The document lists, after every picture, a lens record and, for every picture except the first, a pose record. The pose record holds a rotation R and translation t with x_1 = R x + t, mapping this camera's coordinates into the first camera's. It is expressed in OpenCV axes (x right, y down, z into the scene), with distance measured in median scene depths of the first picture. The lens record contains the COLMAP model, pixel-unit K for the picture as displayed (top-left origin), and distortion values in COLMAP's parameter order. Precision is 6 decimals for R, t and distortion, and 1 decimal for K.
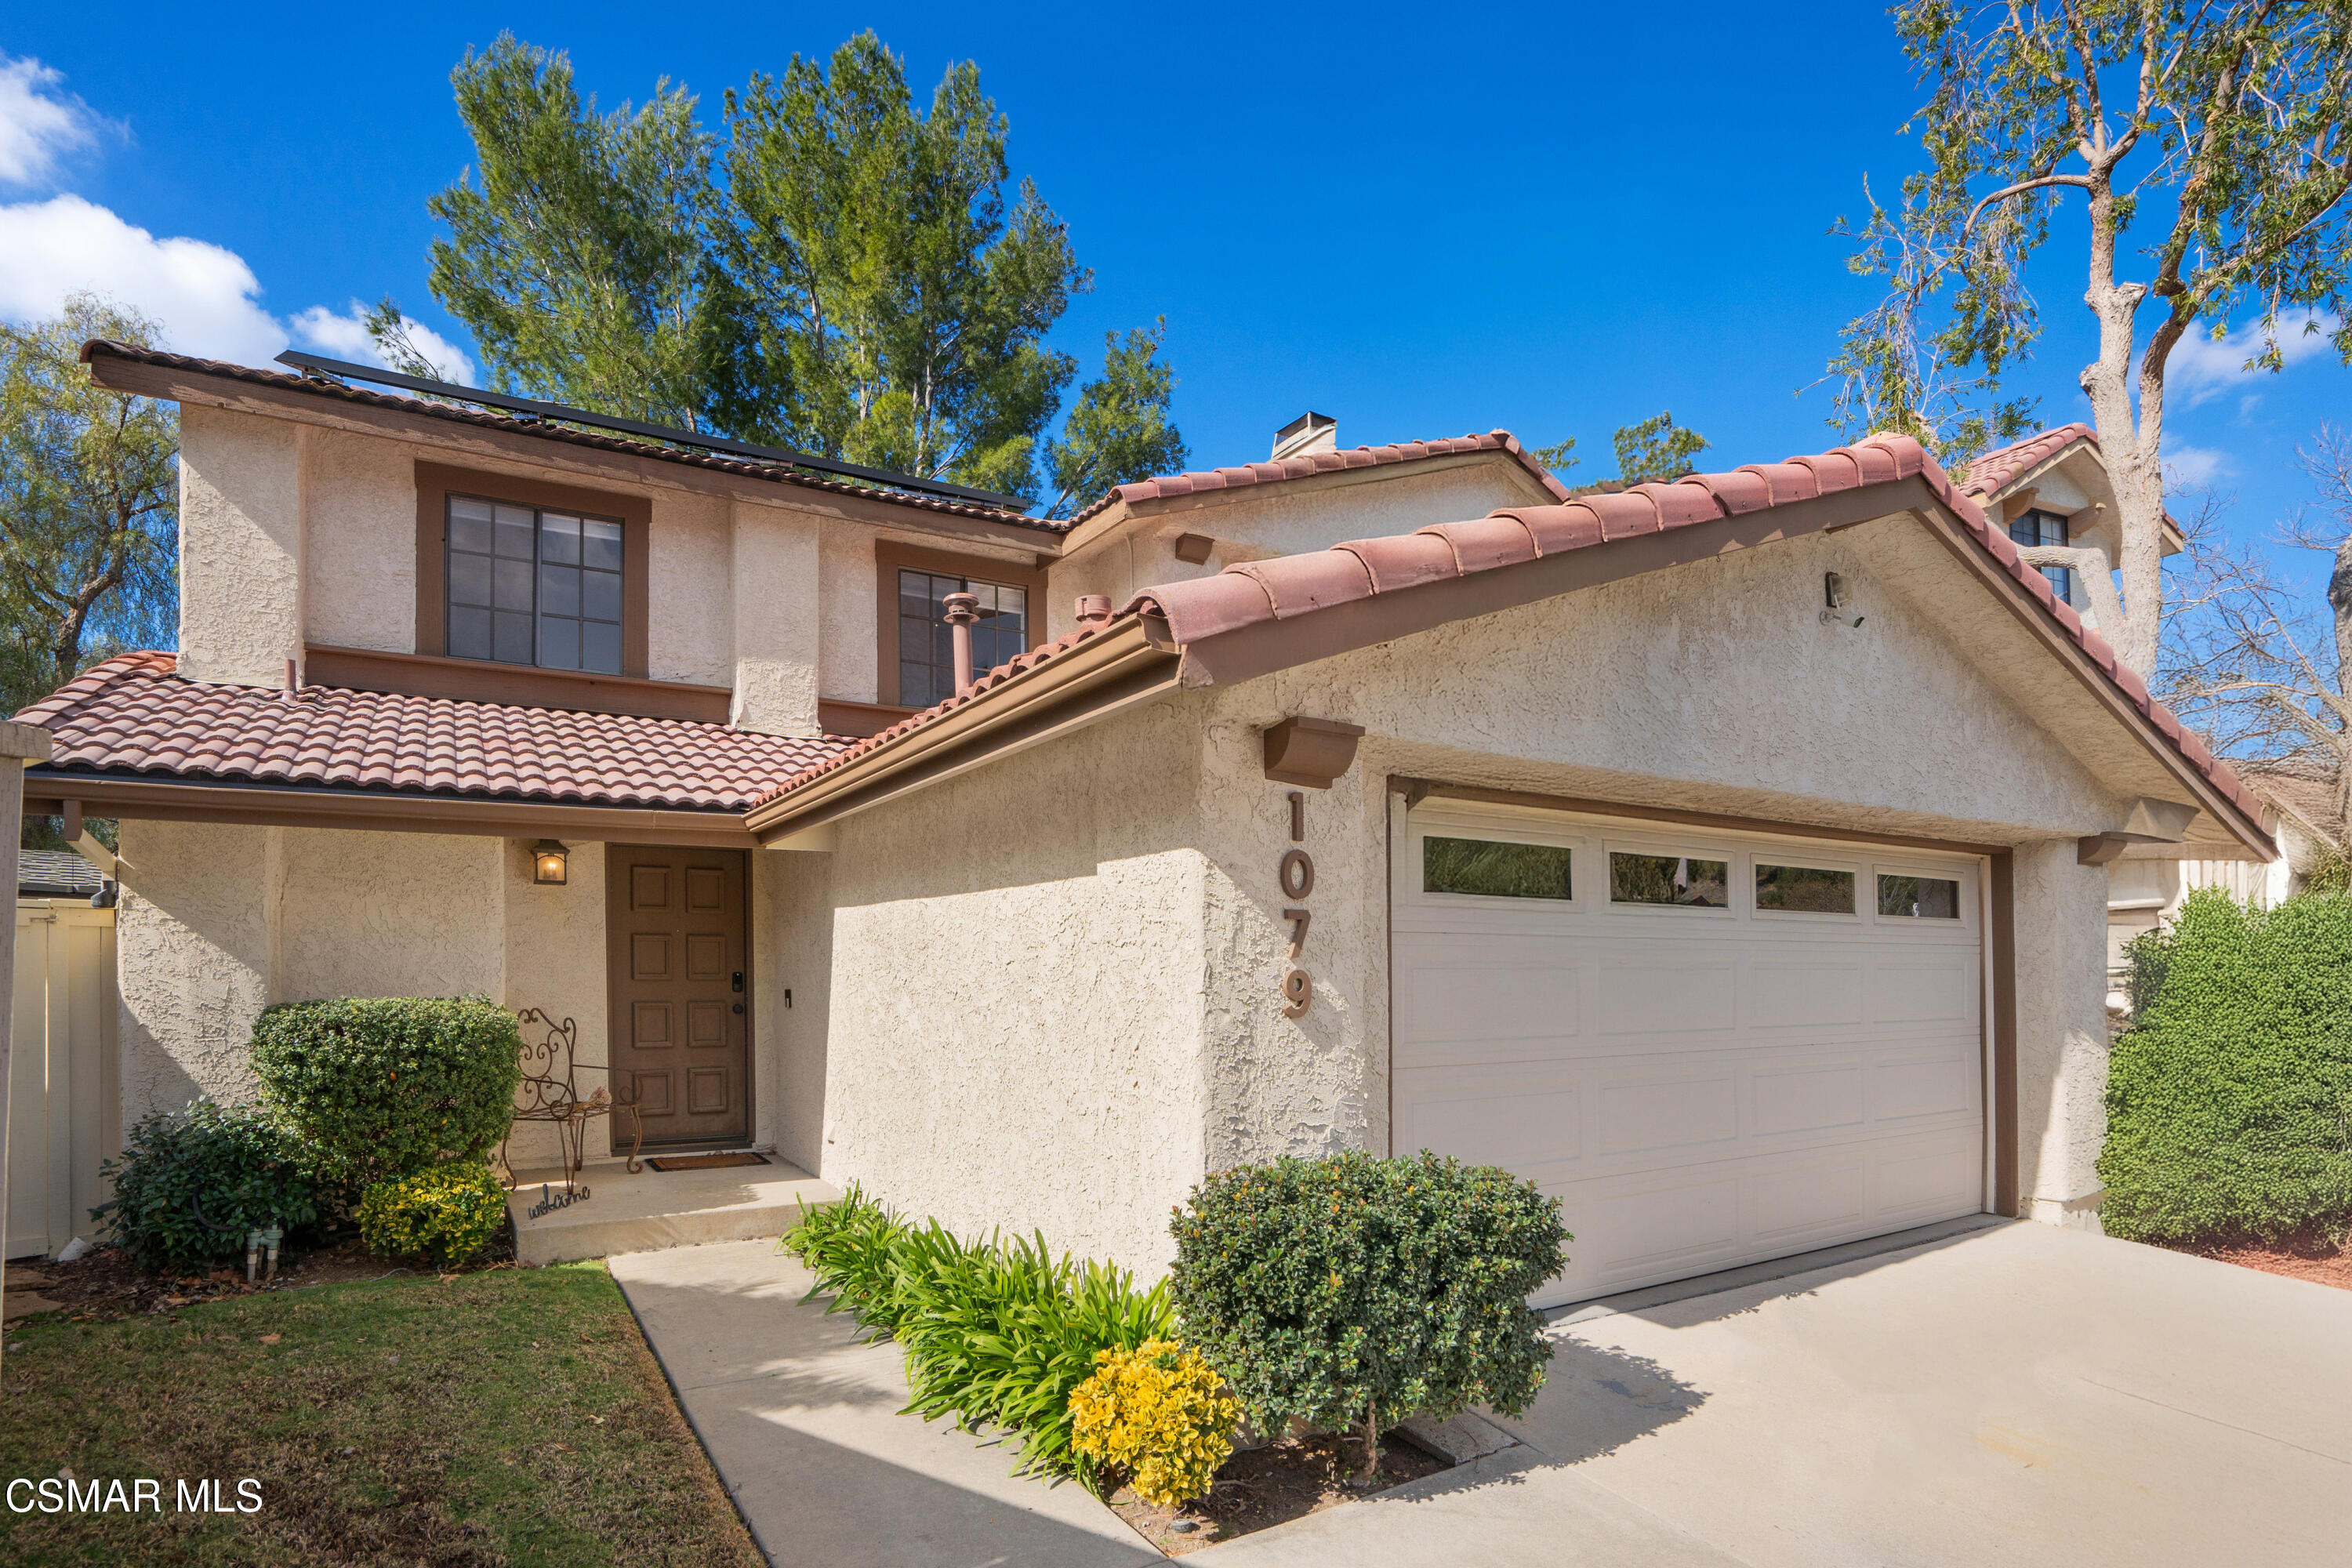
lens RADIAL K [[1147.3, 0, 1169.9], [0, 1147.3, 784.6], [0, 0, 1]] dist [-0.000328, 0.000364]
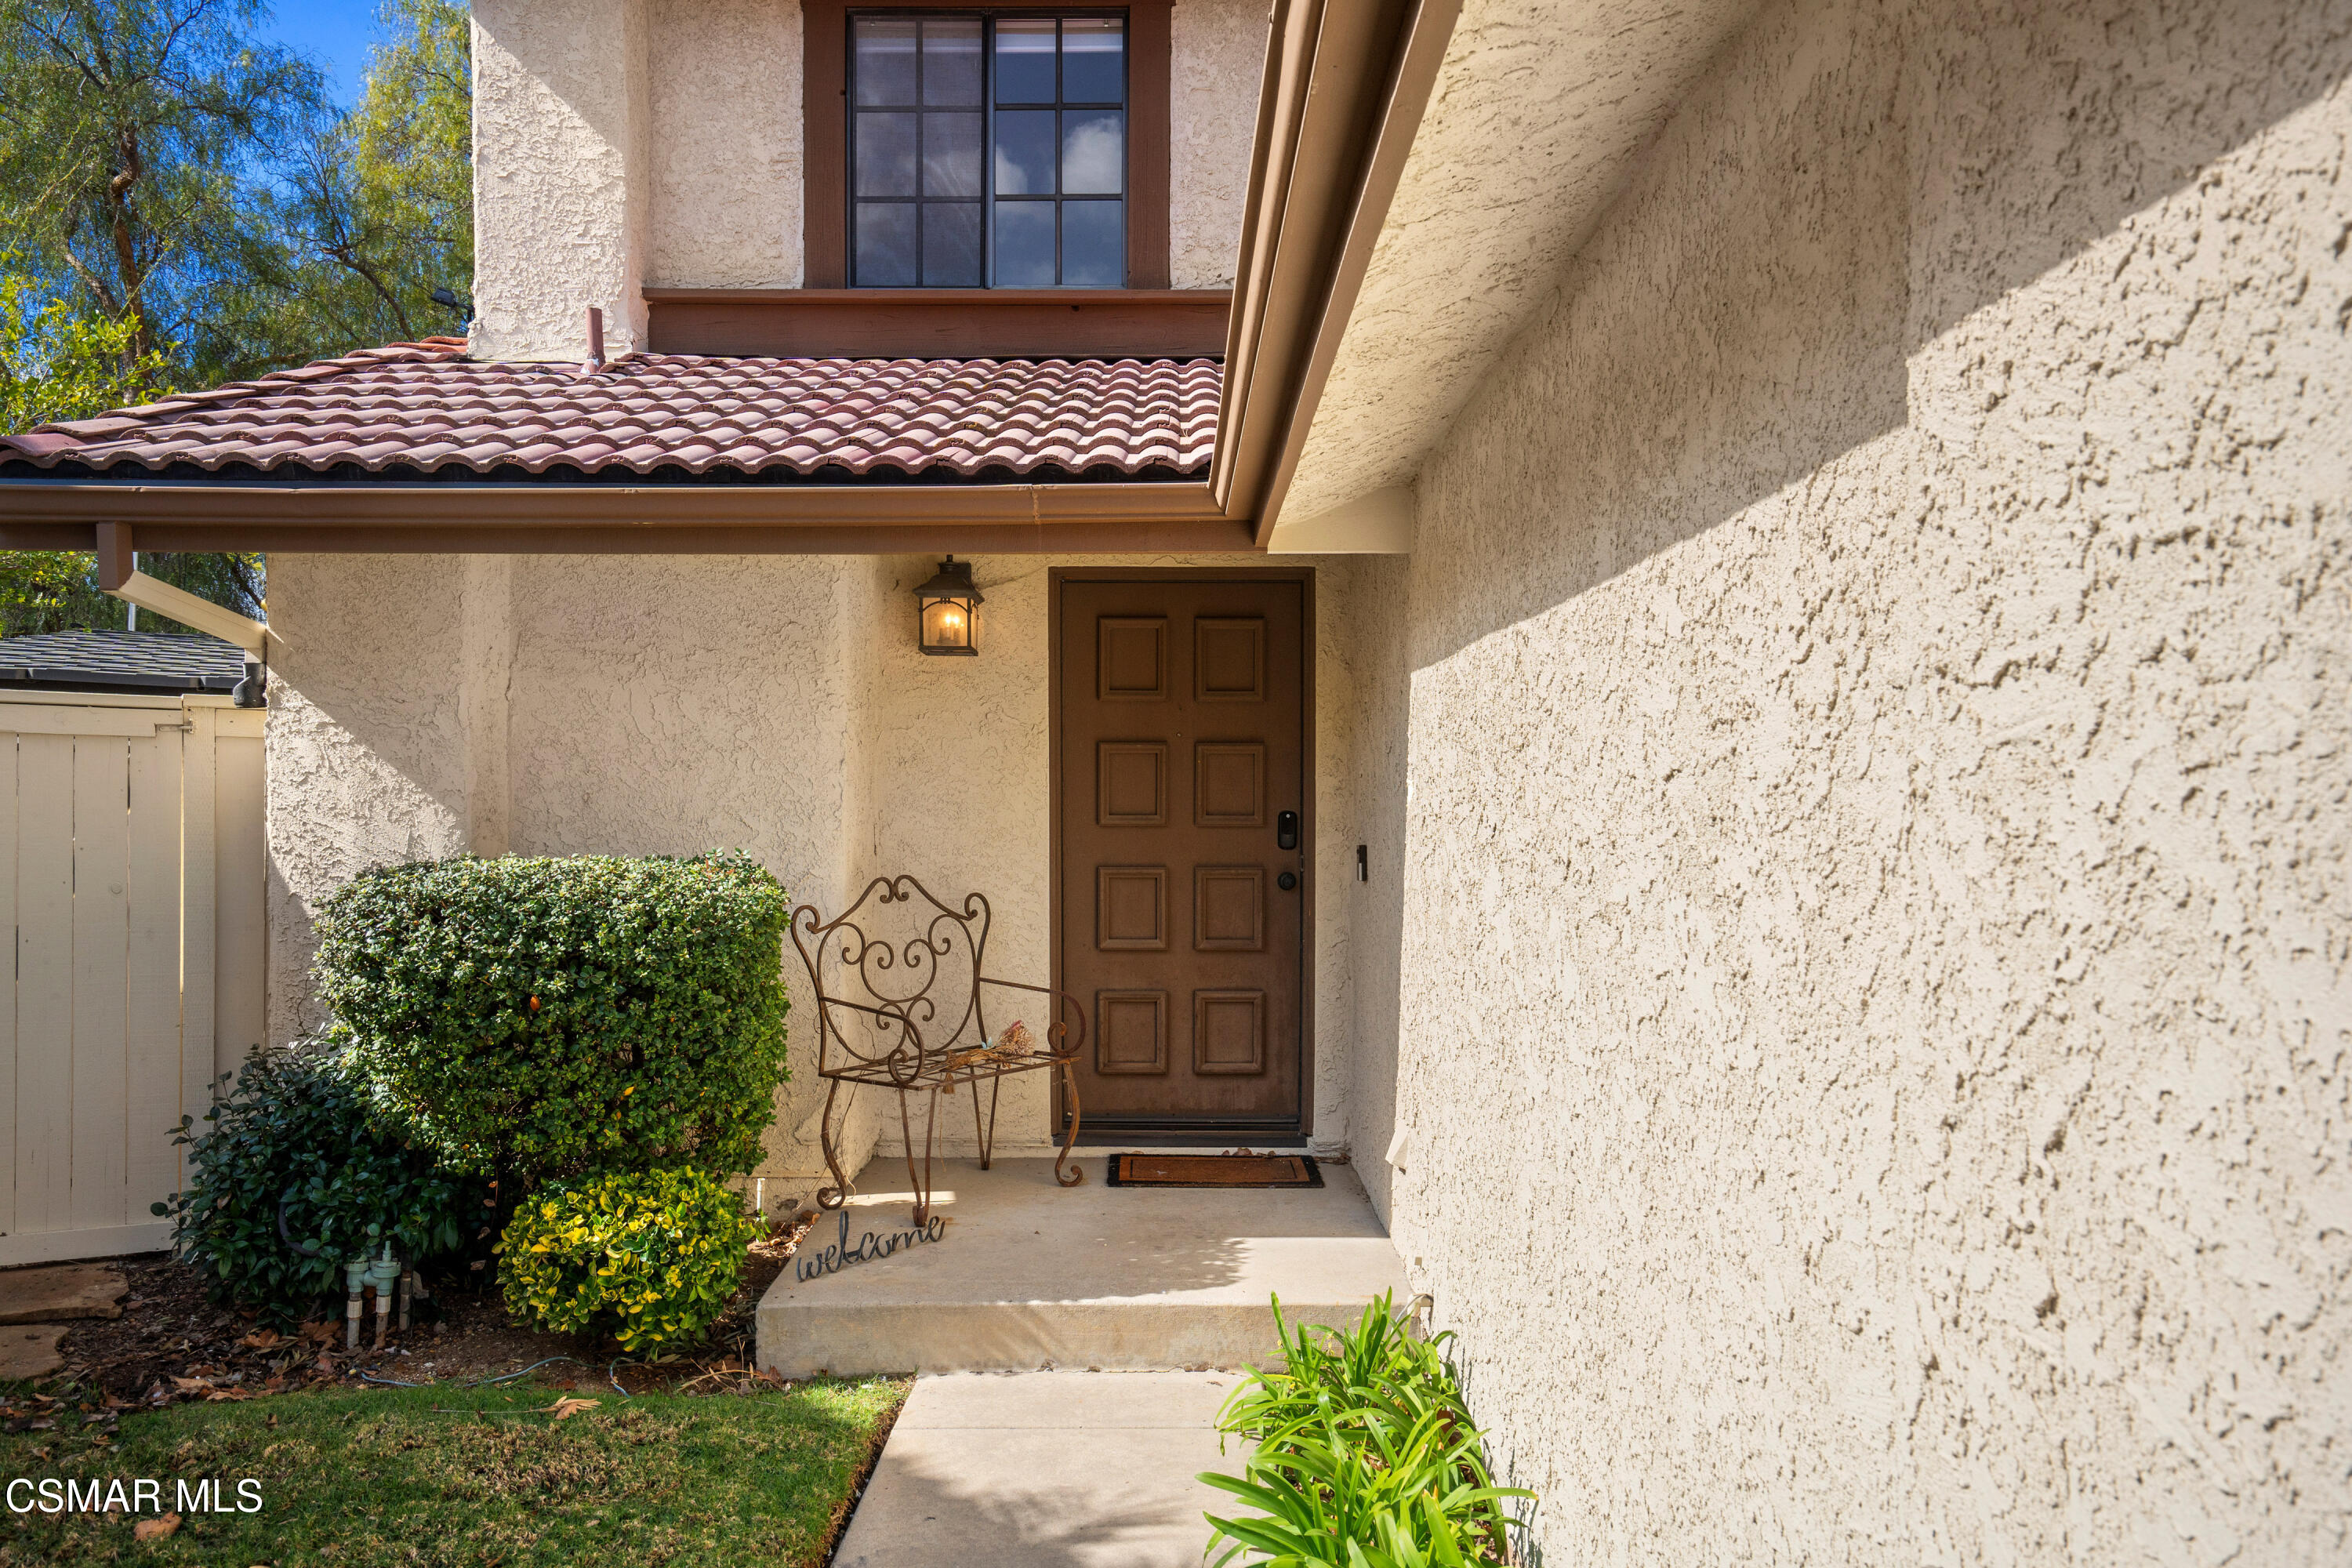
lens RADIAL K [[1785.7, 0, 1184.6], [0, 1785.7, 871.1], [0, 0, 1]] dist [0.003815, 0.014832]
pose [[0.856466, 0.016354, -0.515945, 0.002380], [0.082763, 0.982218, 0.168520, 0.073314], [0.509526, -0.187033, 0.839882, 0.429616]]
